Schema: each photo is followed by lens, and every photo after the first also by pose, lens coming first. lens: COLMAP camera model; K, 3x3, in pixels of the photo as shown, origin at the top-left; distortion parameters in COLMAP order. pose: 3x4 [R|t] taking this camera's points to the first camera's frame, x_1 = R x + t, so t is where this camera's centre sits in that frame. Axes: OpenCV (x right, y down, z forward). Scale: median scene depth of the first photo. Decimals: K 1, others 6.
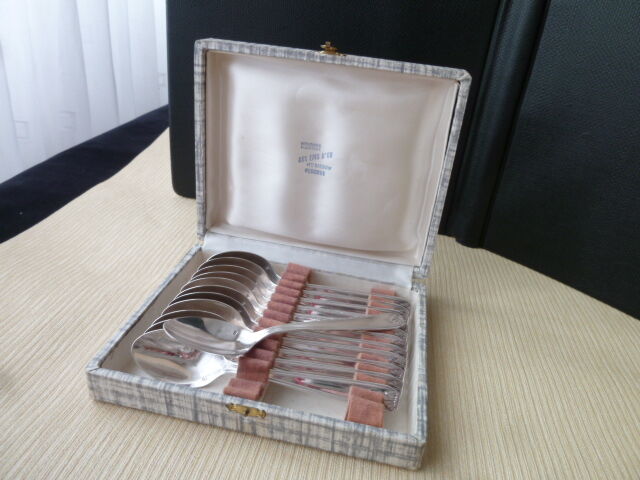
lens RADIAL K [[492.6, 0, 320.0], [0, 492.6, 240.0], [0, 0, 1]] dist [-0.028309, 0.008151]
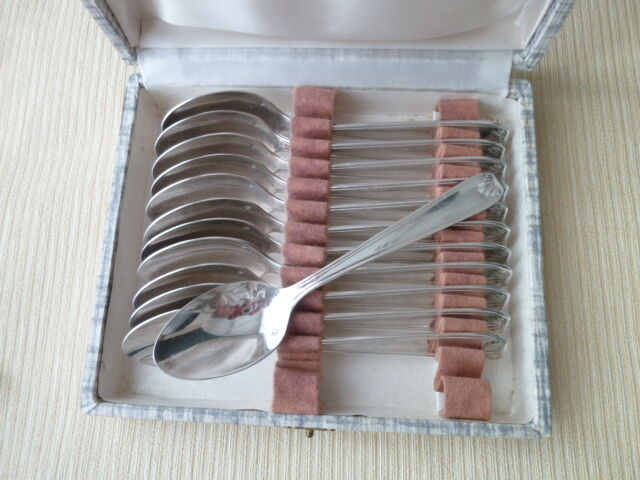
lens RADIAL K [[492.6, 0, 320.0], [0, 492.6, 240.0], [0, 0, 1]] dist [-0.028309, 0.008151]
pose [[0.980119, -0.168849, -0.104195, -0.004571], [0.189099, 0.635964, 0.748192, -0.301092], [-0.060067, -0.753020, 0.655250, 0.539048]]
